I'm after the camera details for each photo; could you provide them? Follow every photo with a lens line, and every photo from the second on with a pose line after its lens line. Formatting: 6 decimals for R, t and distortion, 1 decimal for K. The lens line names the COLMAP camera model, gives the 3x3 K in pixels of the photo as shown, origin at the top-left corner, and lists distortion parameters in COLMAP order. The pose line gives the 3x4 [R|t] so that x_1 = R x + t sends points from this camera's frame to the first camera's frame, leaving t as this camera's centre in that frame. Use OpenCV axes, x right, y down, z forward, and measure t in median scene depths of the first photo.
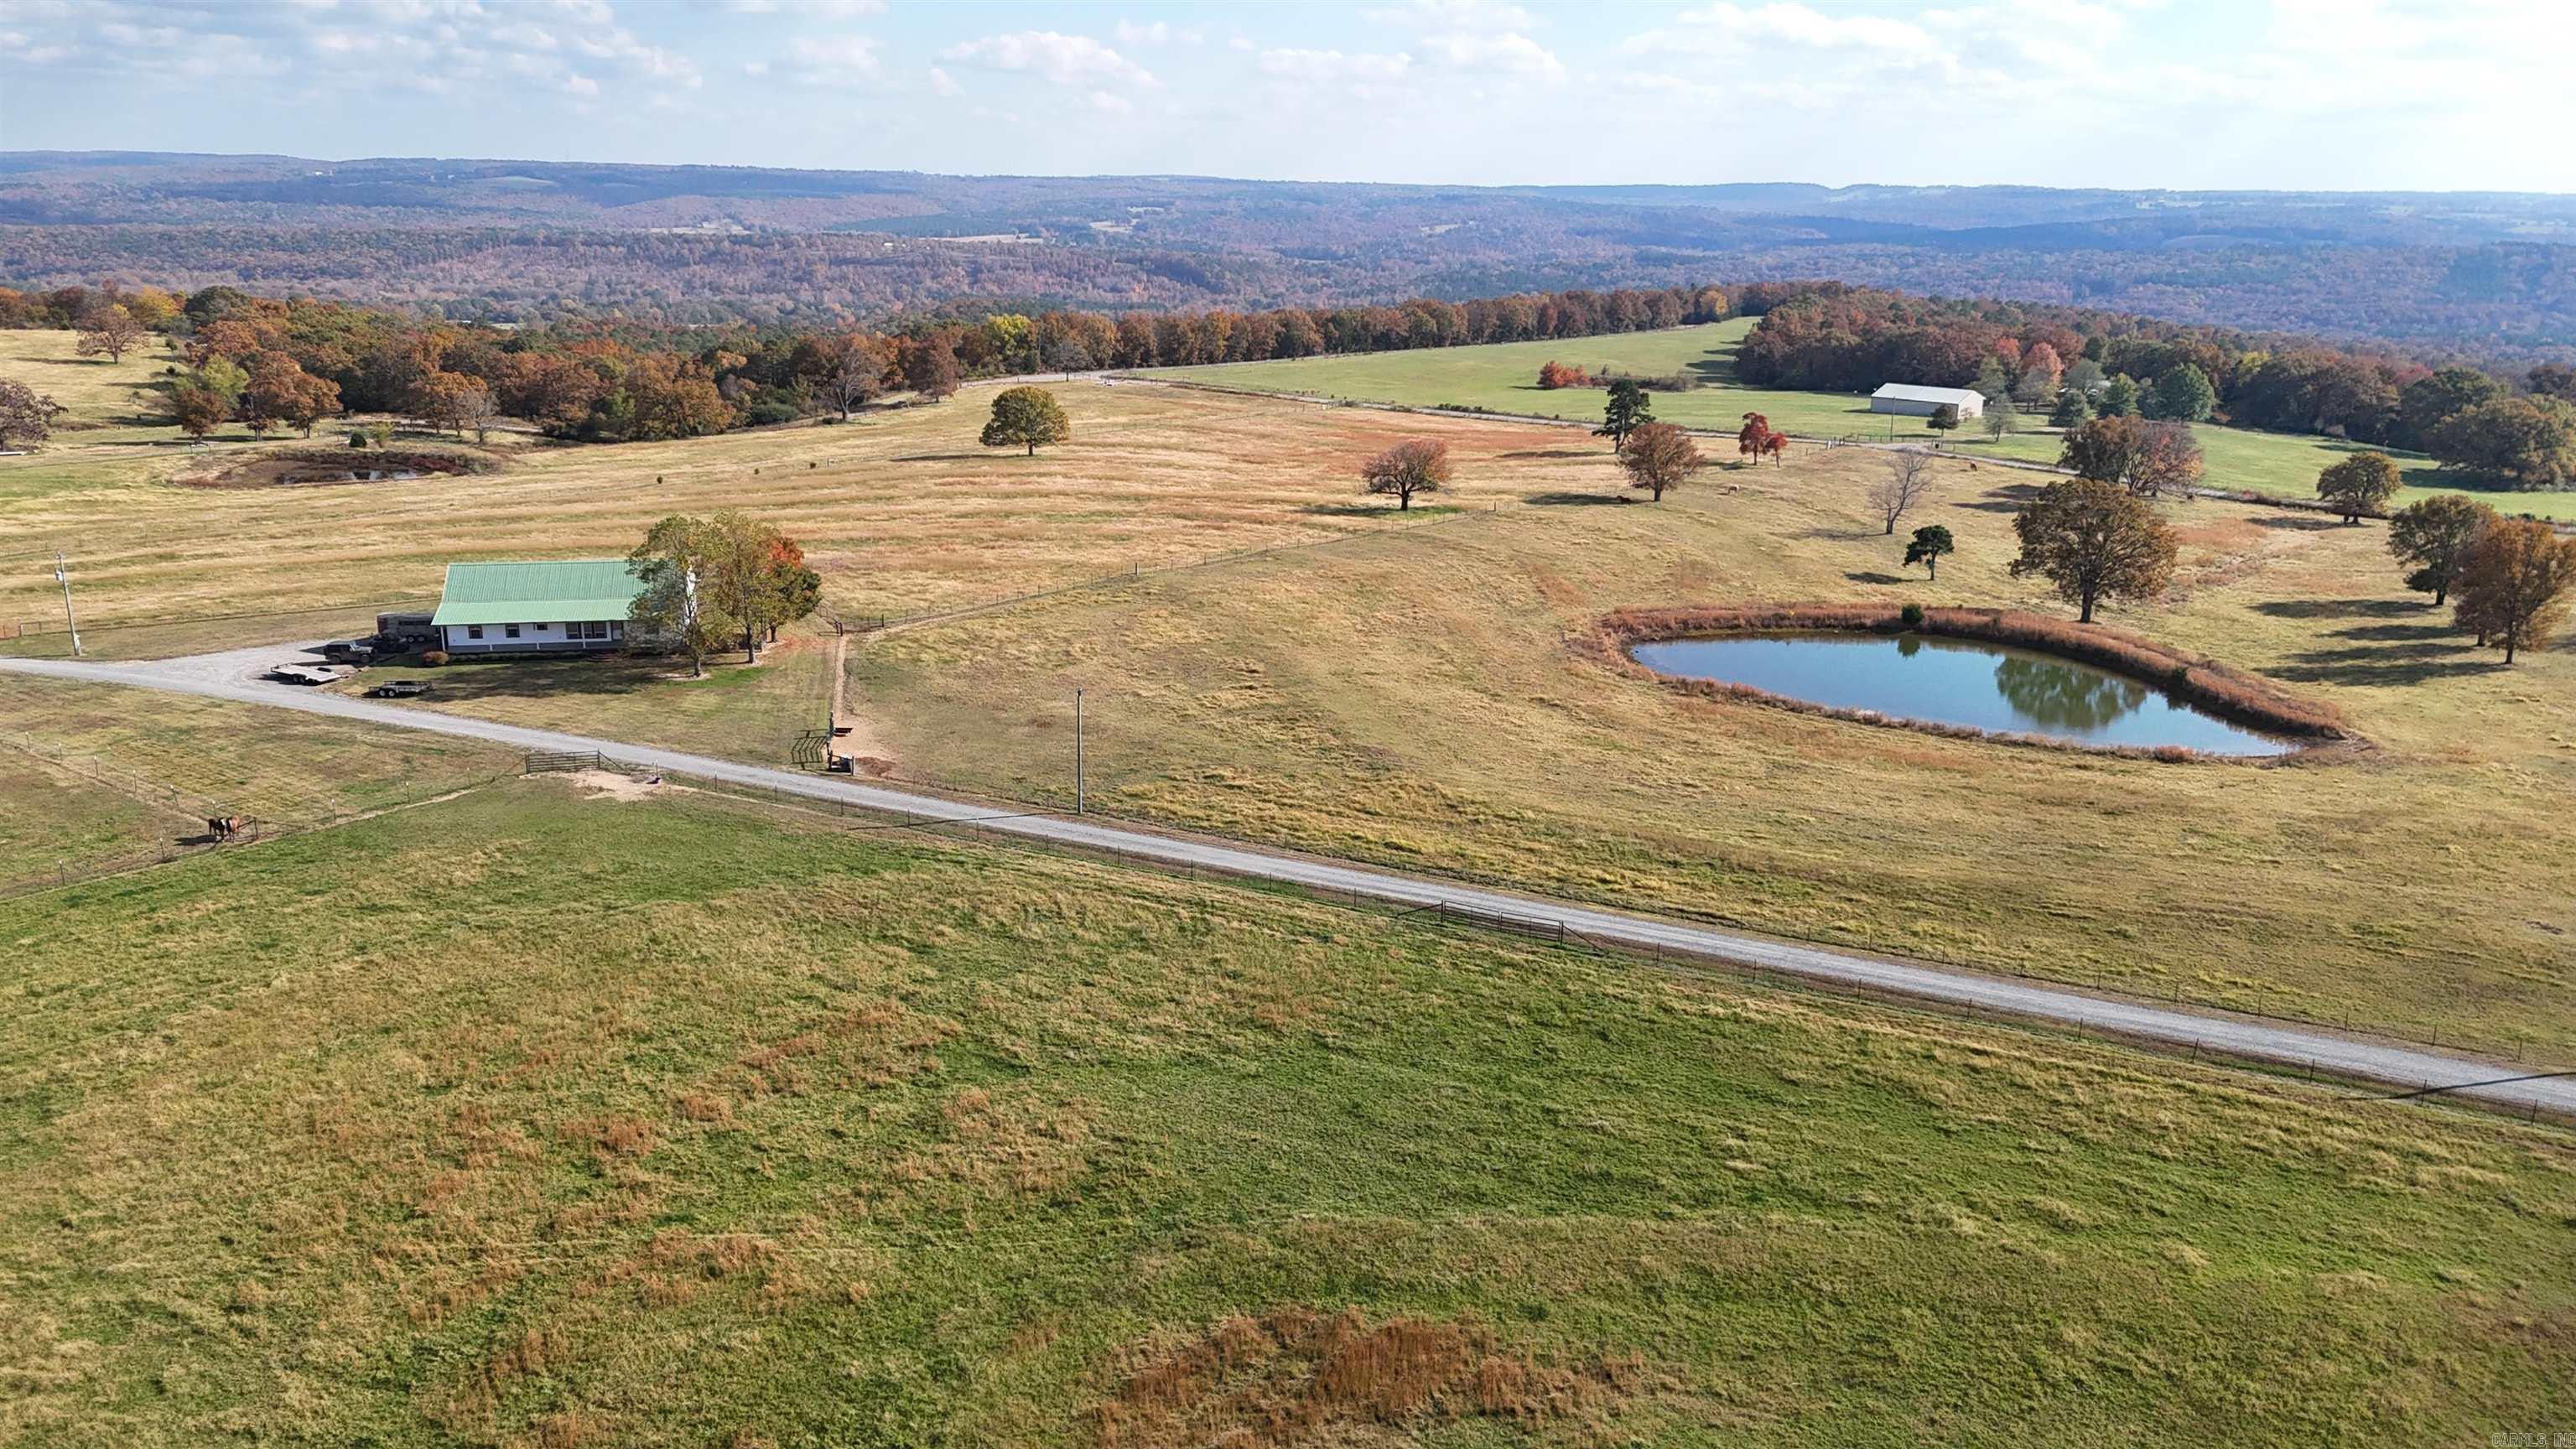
lens RADIAL K [[1902.9, 0, 1292.0], [0, 1902.9, 709.7], [0, 0, 1]] dist [0.074110, -0.074401]
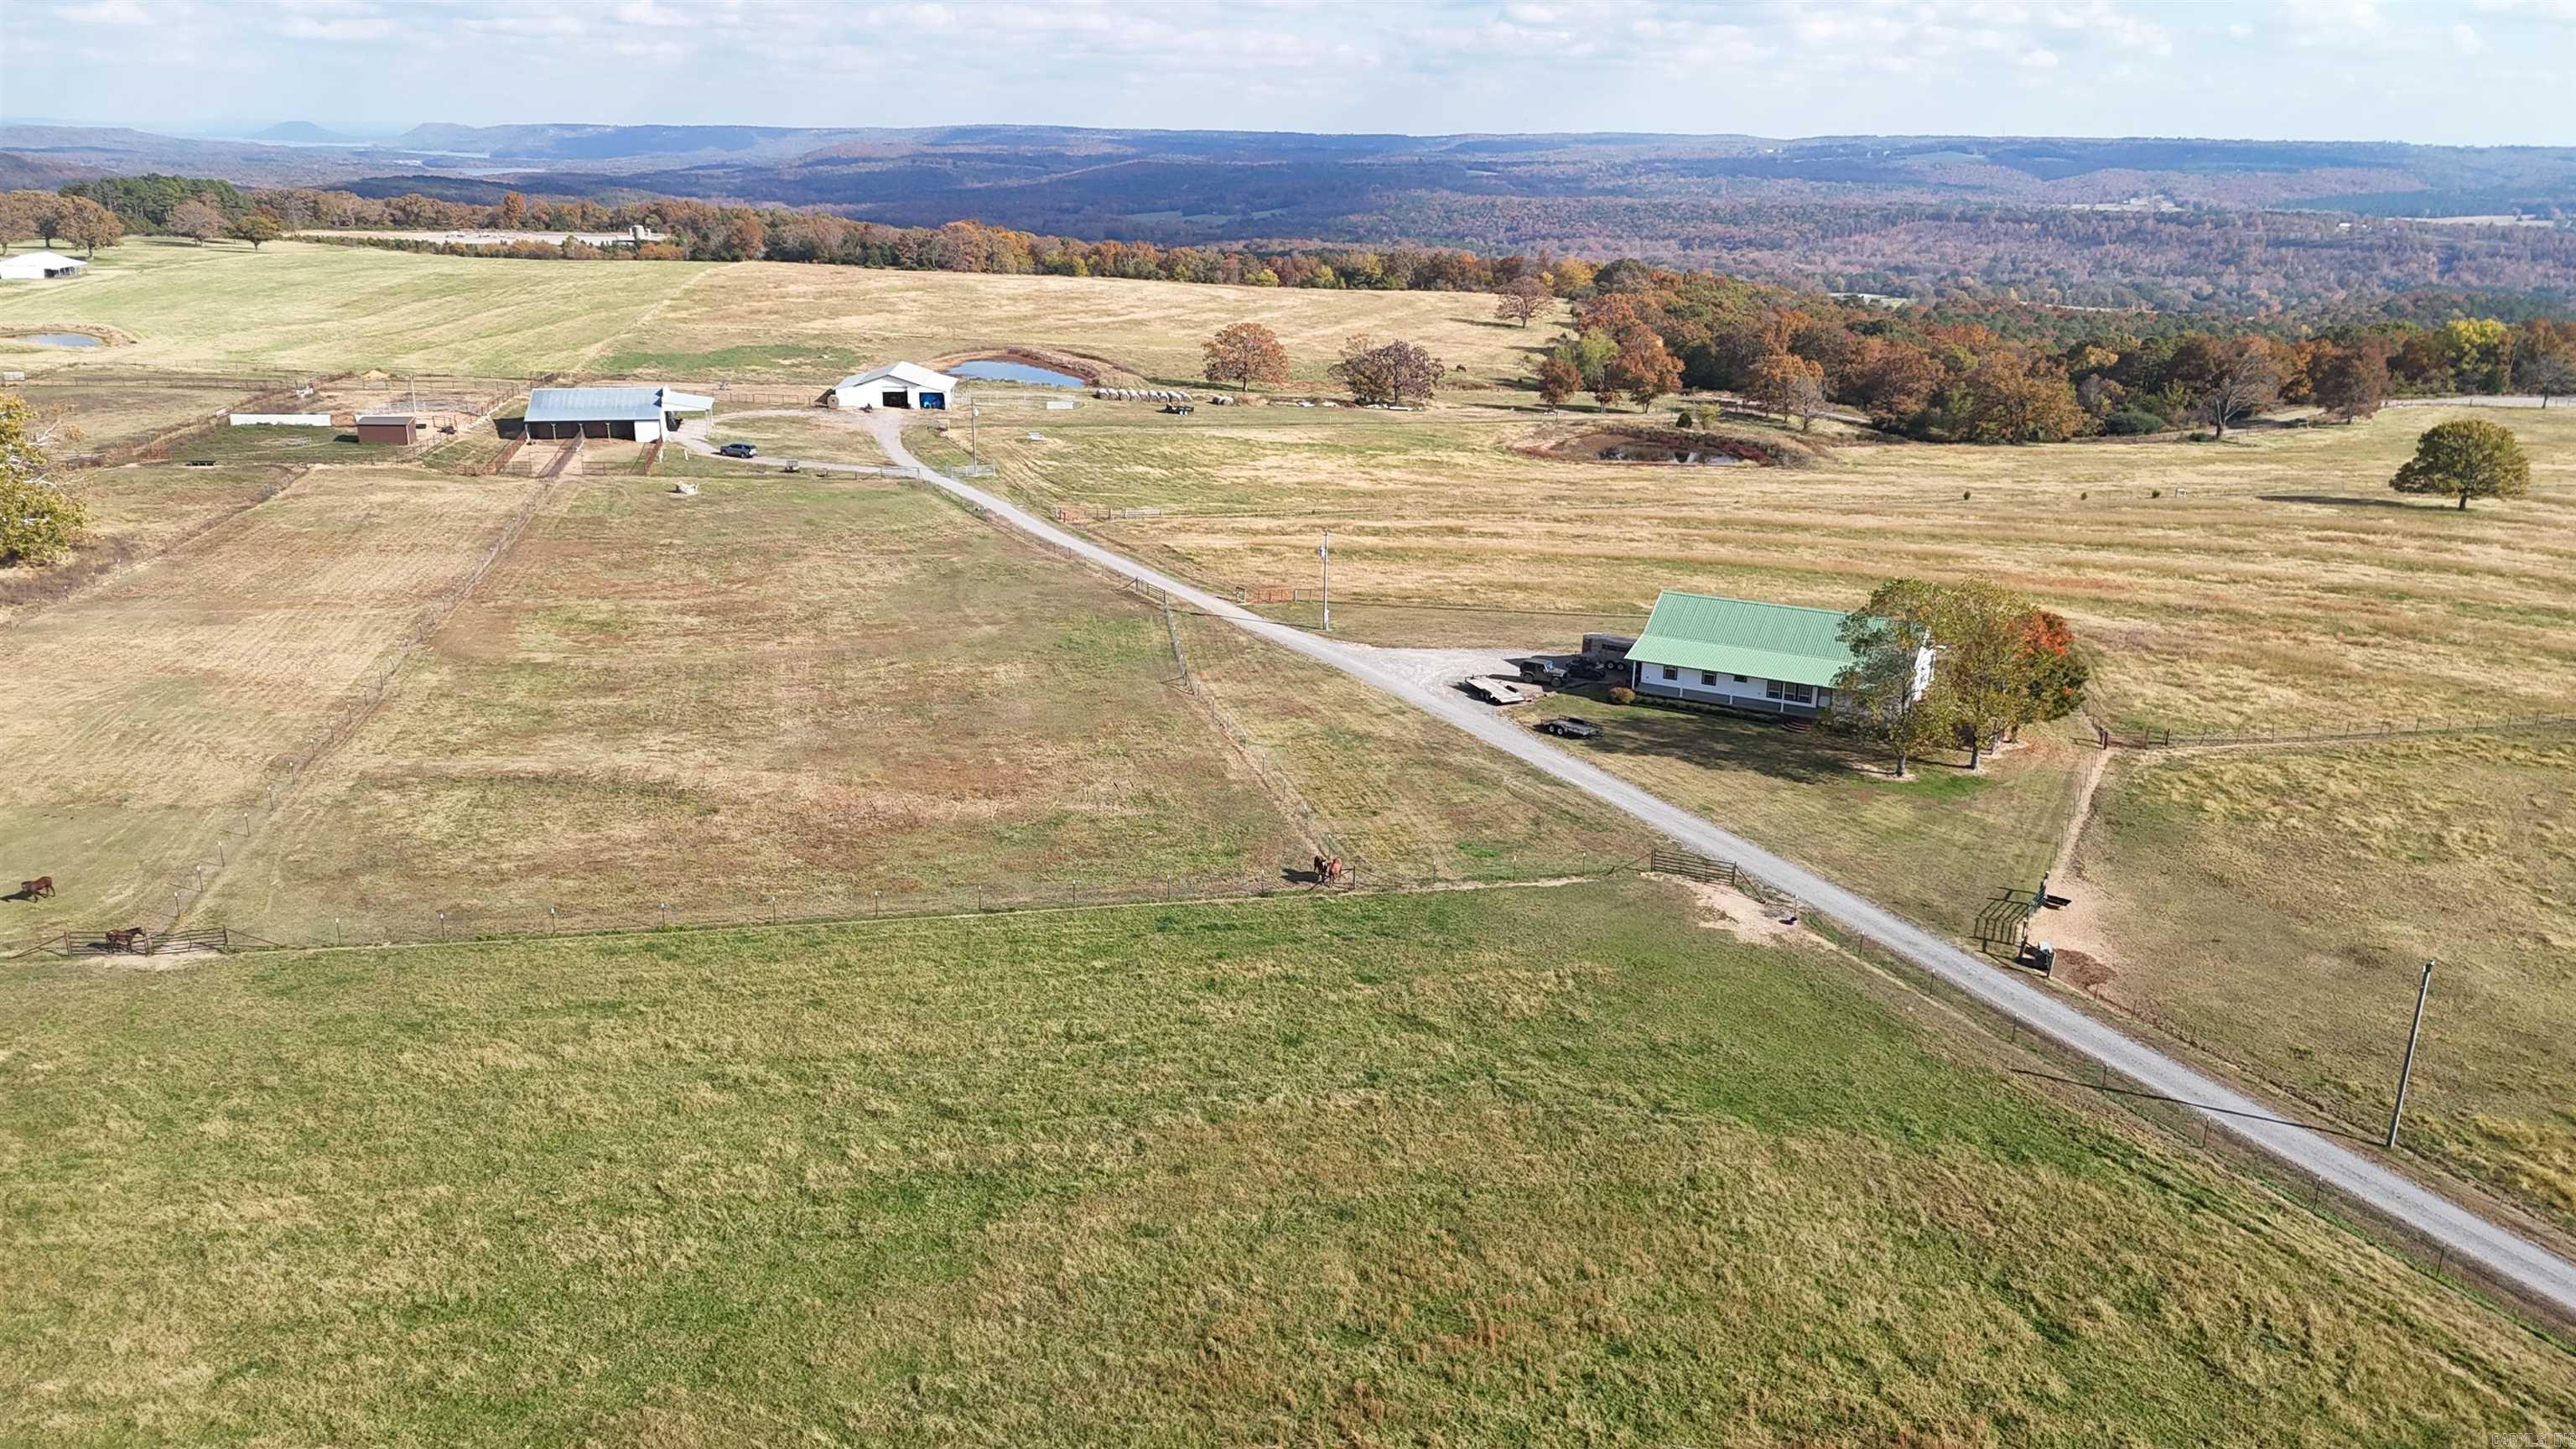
lens RADIAL K [[1902.9, 0, 1284.0], [0, 1902.9, 704.3], [0, 0, 1]] dist [0.074110, -0.074401]
pose [[0.769656, 0.180355, -0.612456, -0.014495], [-0.174548, 0.982166, 0.069876, -0.039935], [0.614136, 0.053123, 0.787410, 0.141627]]
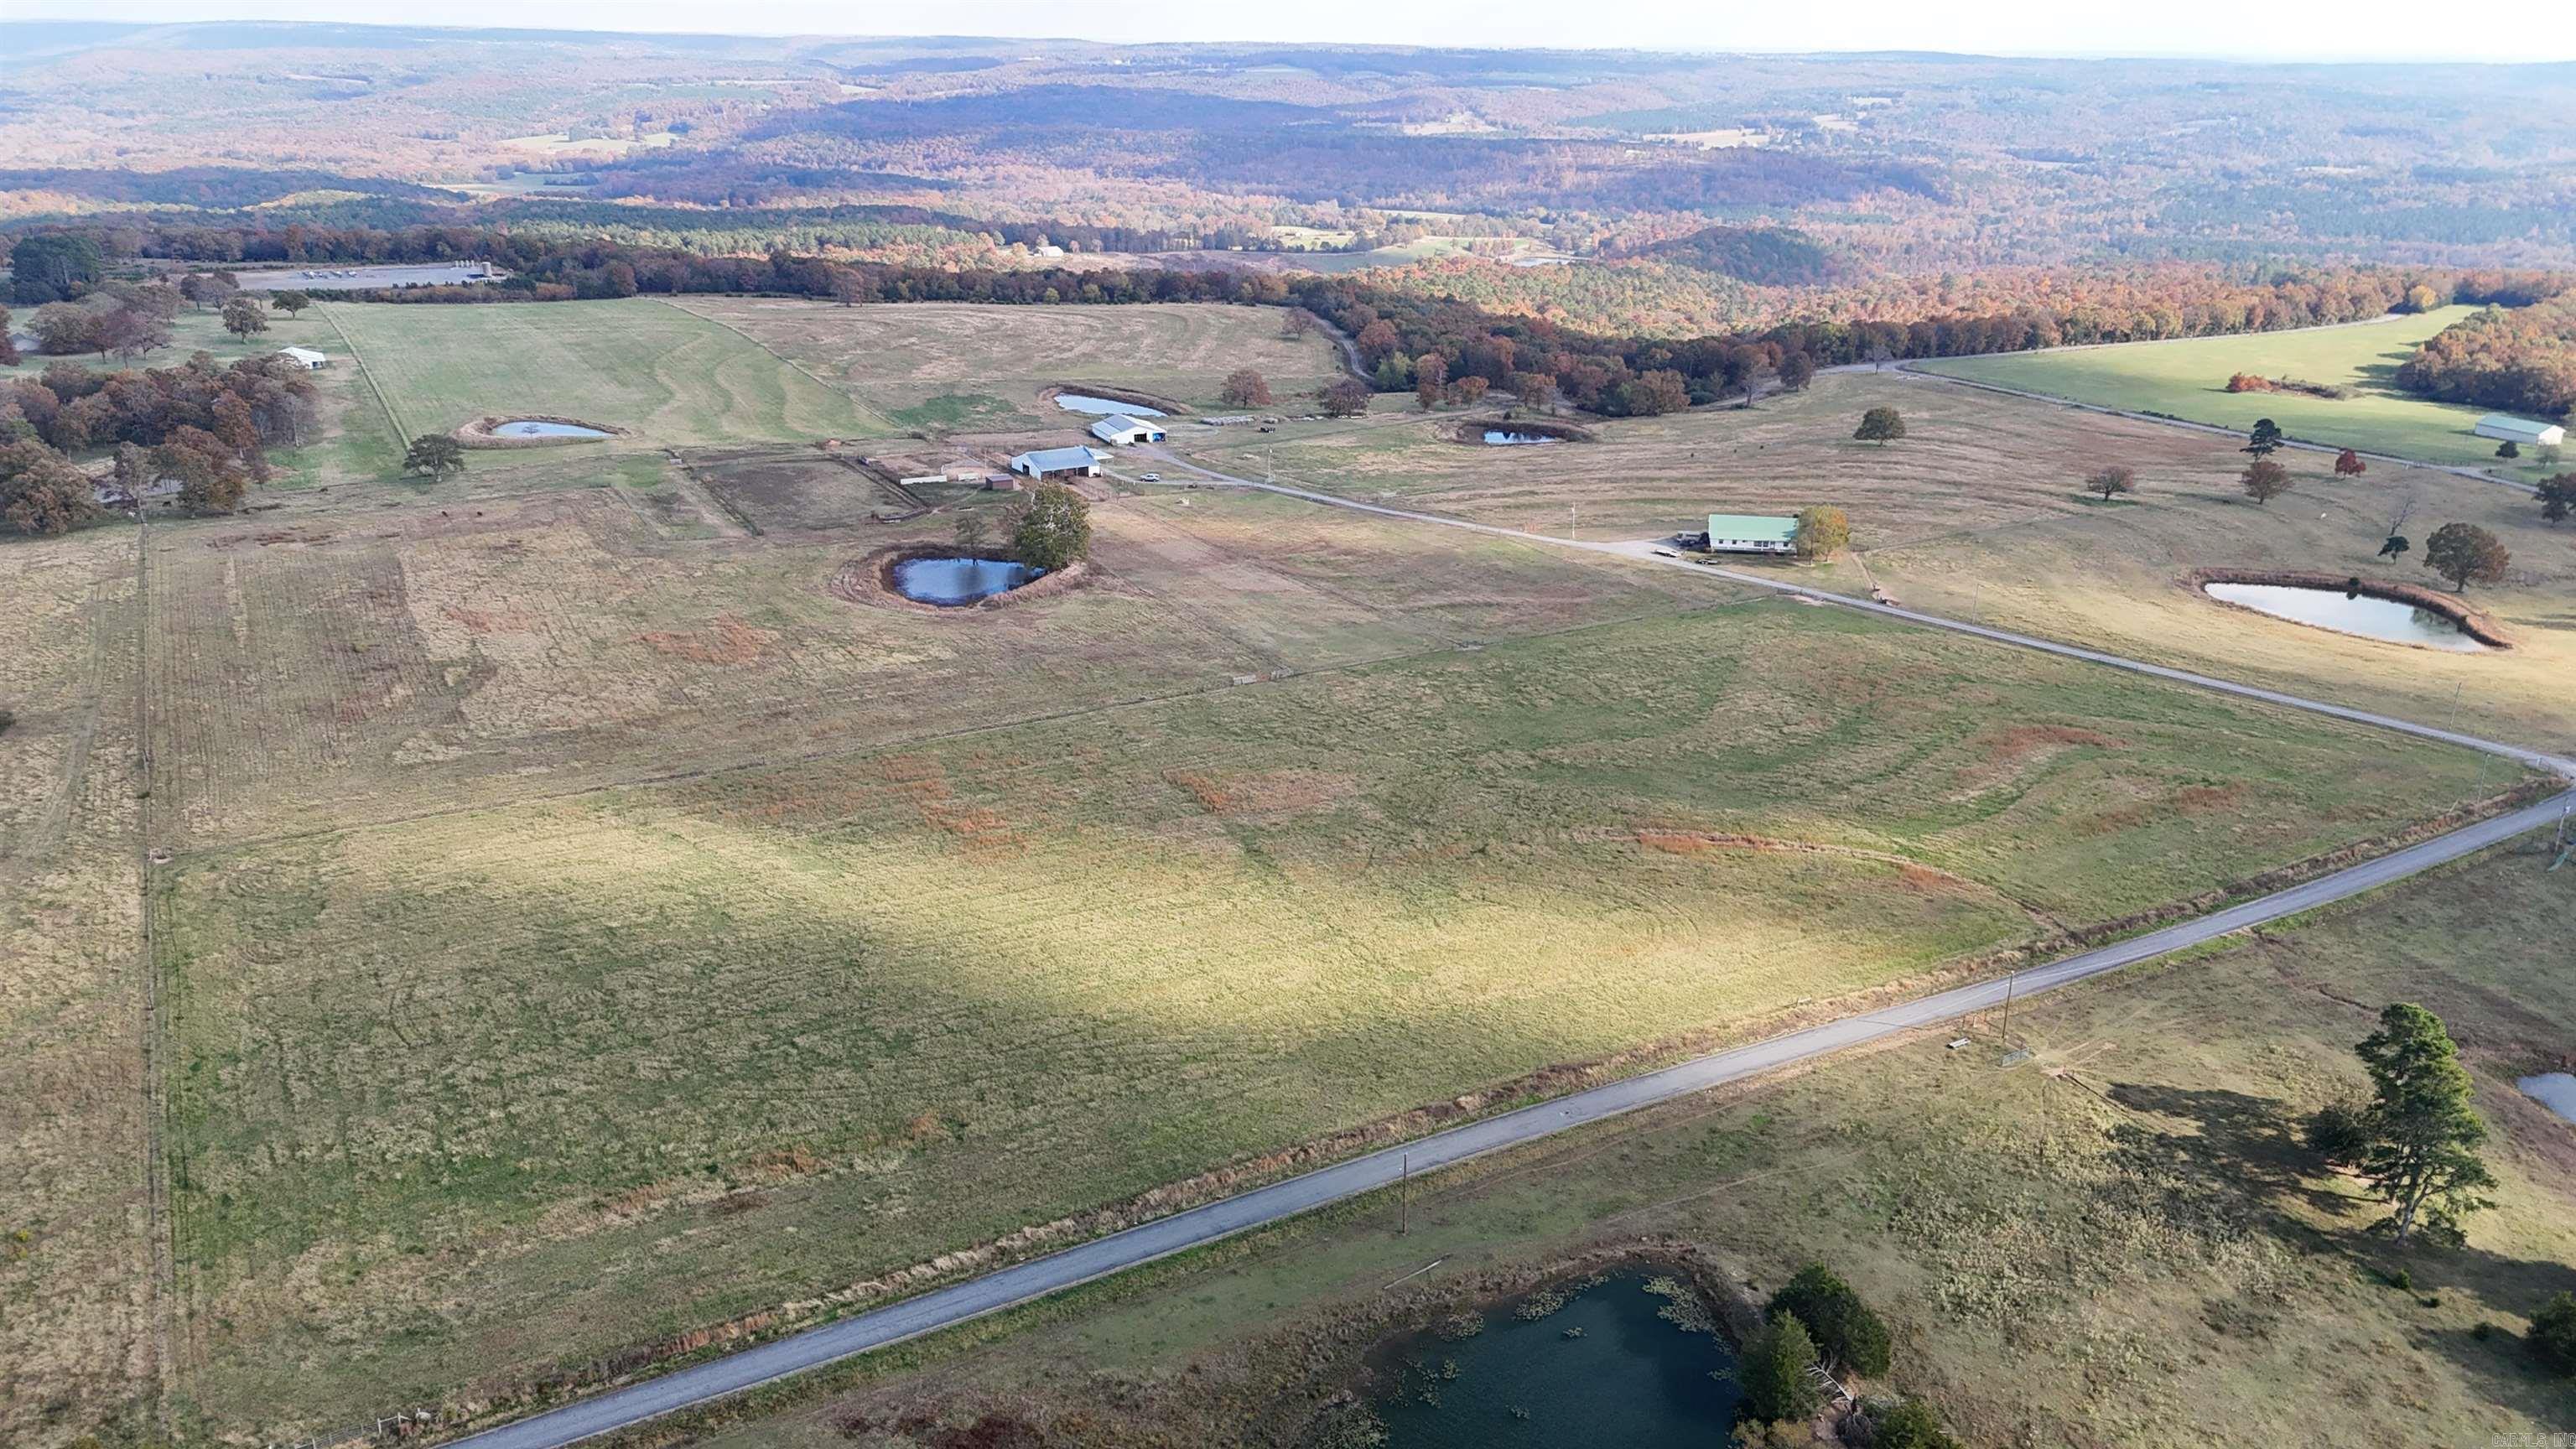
lens RADIAL K [[1902.9, 0, 1285.2], [0, 1902.9, 705.0], [0, 0, 1]] dist [0.074110, -0.074401]
pose [[0.939487, 0.111897, -0.323796, -0.075422], [-0.091240, 0.992743, 0.078341, 0.024253], [0.330213, -0.044057, 0.942878, -1.248008]]
